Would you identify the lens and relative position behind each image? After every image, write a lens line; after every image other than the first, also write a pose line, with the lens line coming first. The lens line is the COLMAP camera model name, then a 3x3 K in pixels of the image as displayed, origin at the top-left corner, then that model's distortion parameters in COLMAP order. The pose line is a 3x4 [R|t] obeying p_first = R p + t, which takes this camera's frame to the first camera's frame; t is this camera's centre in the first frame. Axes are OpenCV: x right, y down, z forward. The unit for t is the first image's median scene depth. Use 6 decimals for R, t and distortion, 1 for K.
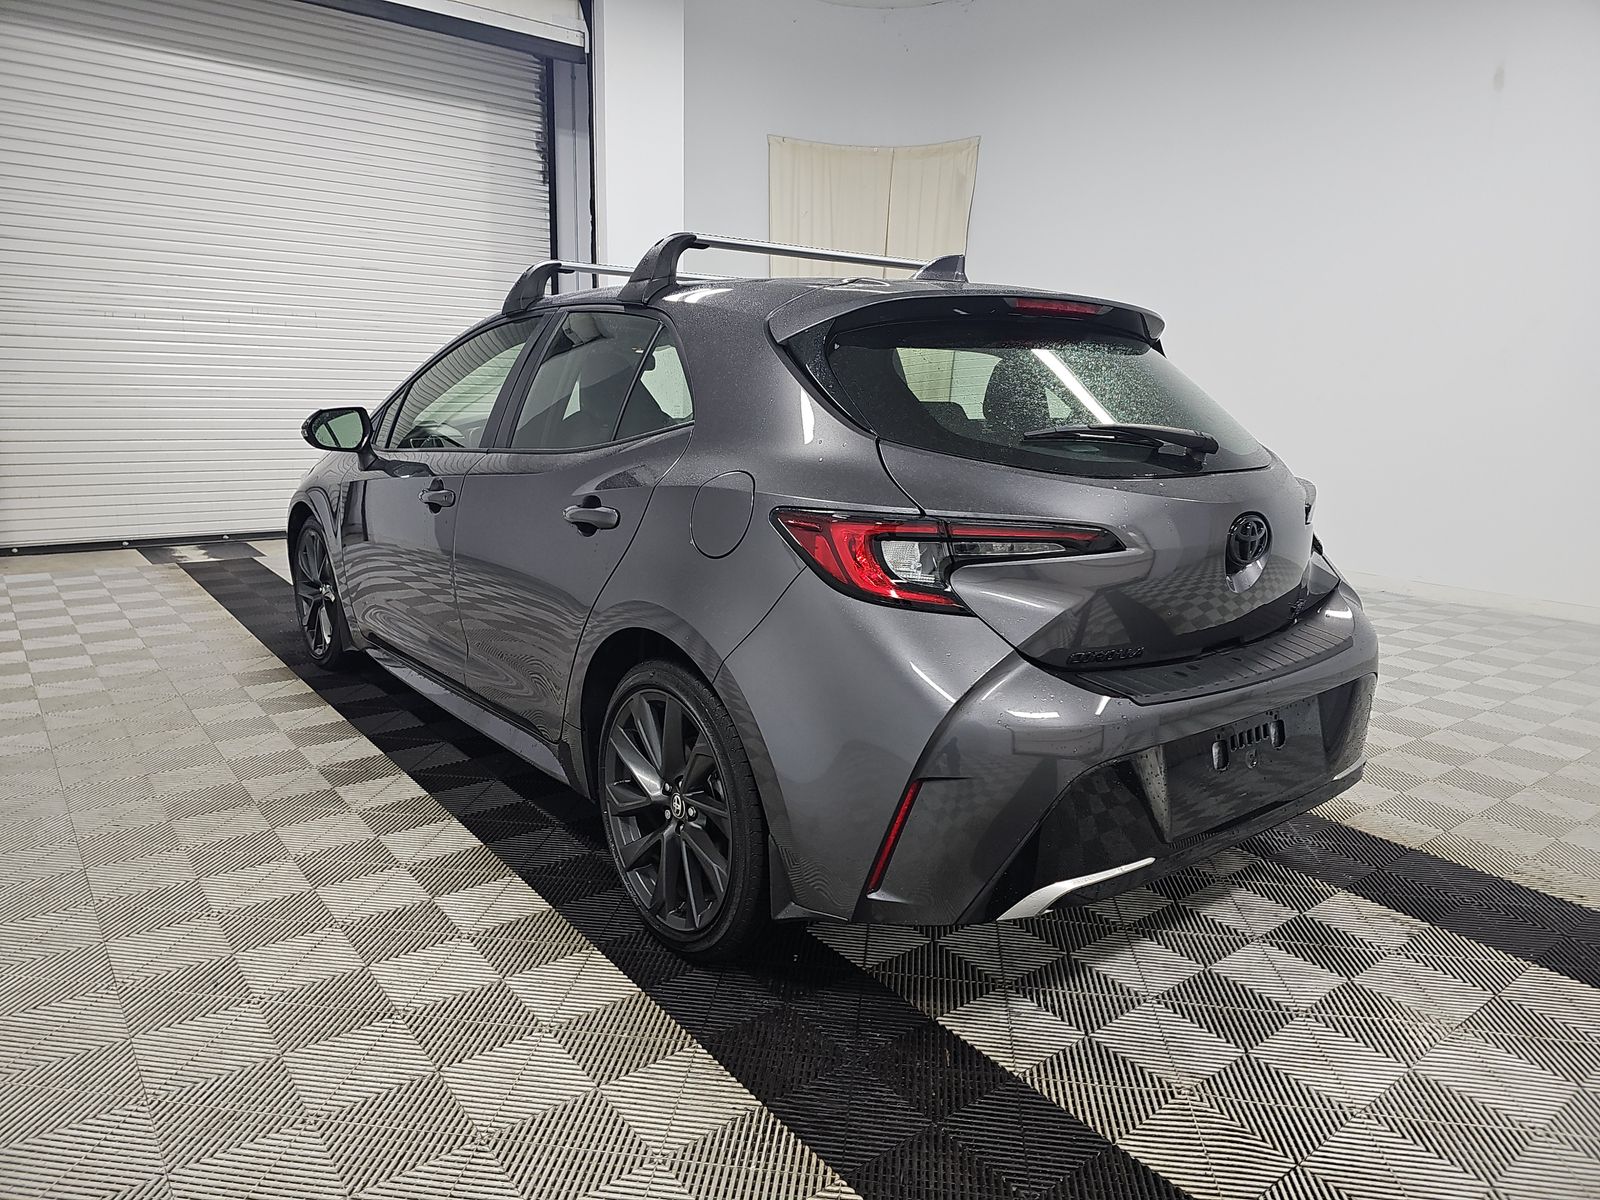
lens RADIAL K [[1047.5, 0, 800.0], [0, 1047.5, 600.0], [0, 0, 1]] dist [-0.000397, -0.000247]
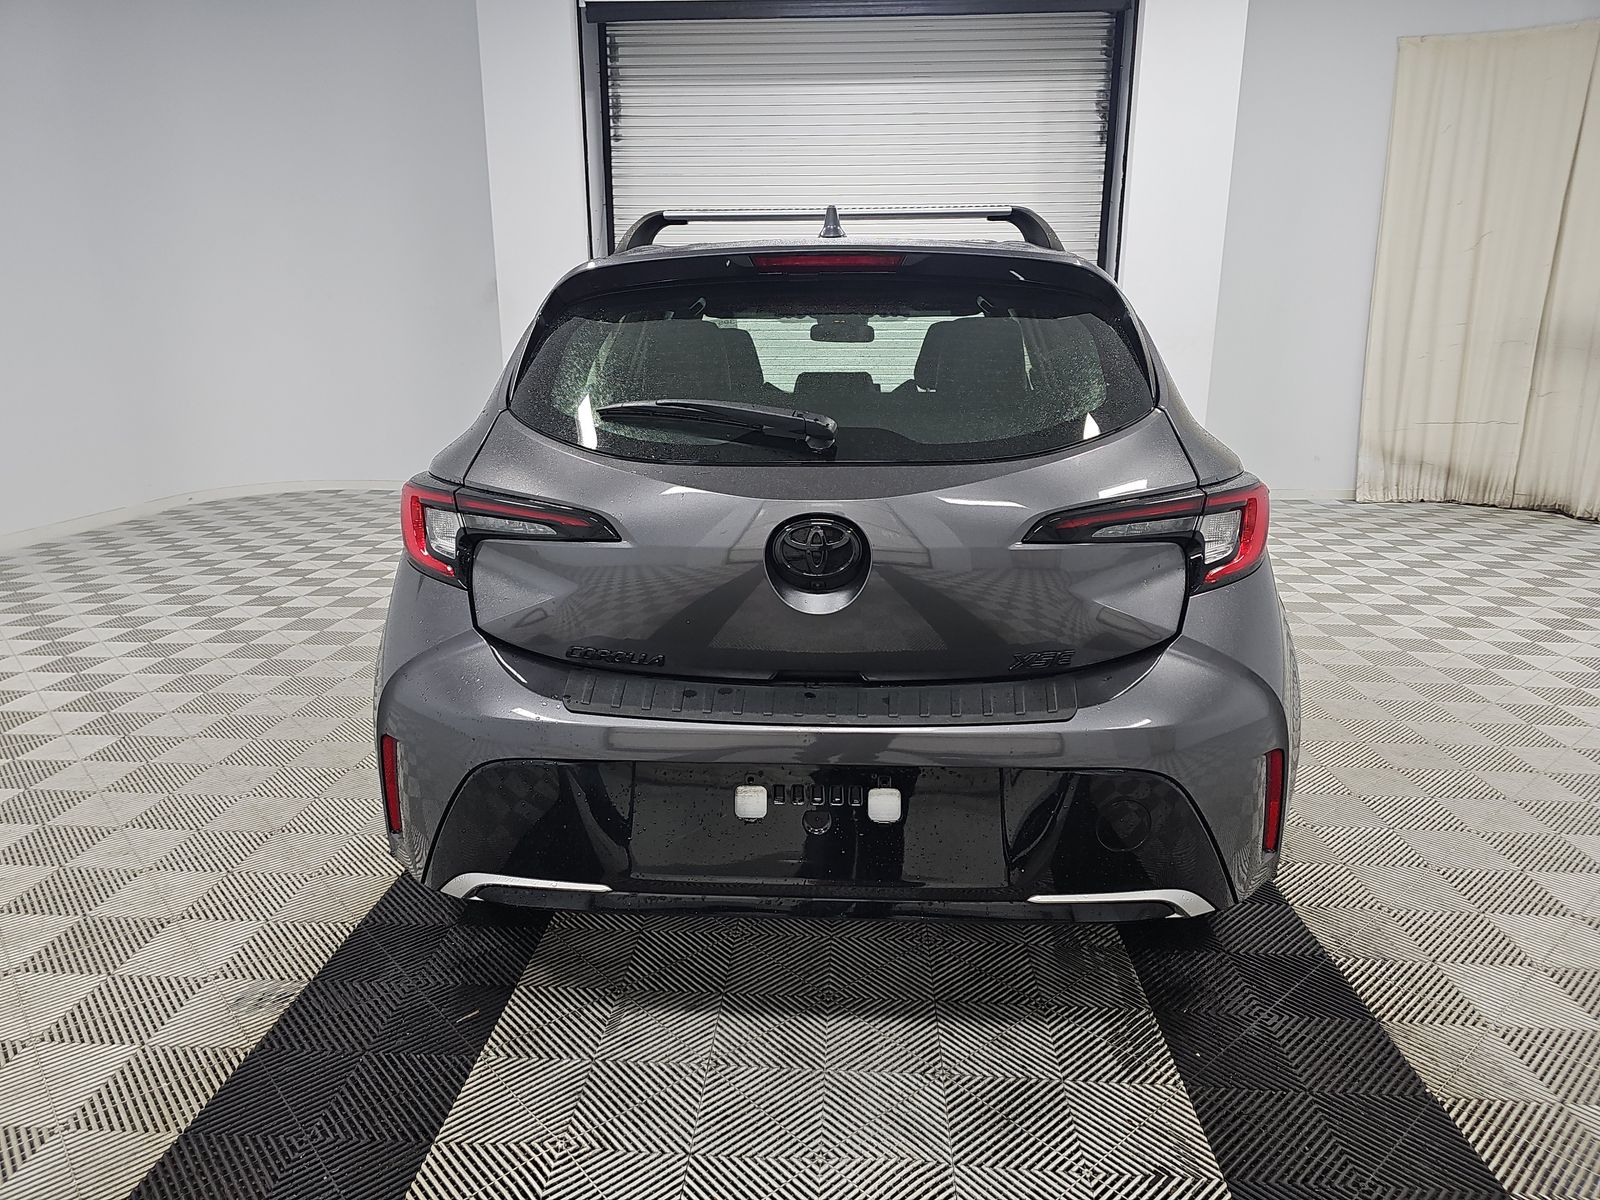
lens RADIAL K [[1061.4, 0, 800.0], [0, 1061.4, 600.0], [0, 0, 1]] dist [0.003449, 0.001934]
pose [[0.748802, 0.126987, -0.650515, 0.265135], [-0.111761, 0.991612, 0.064925, -0.019290], [0.653303, 0.024087, 0.756713, 0.108063]]
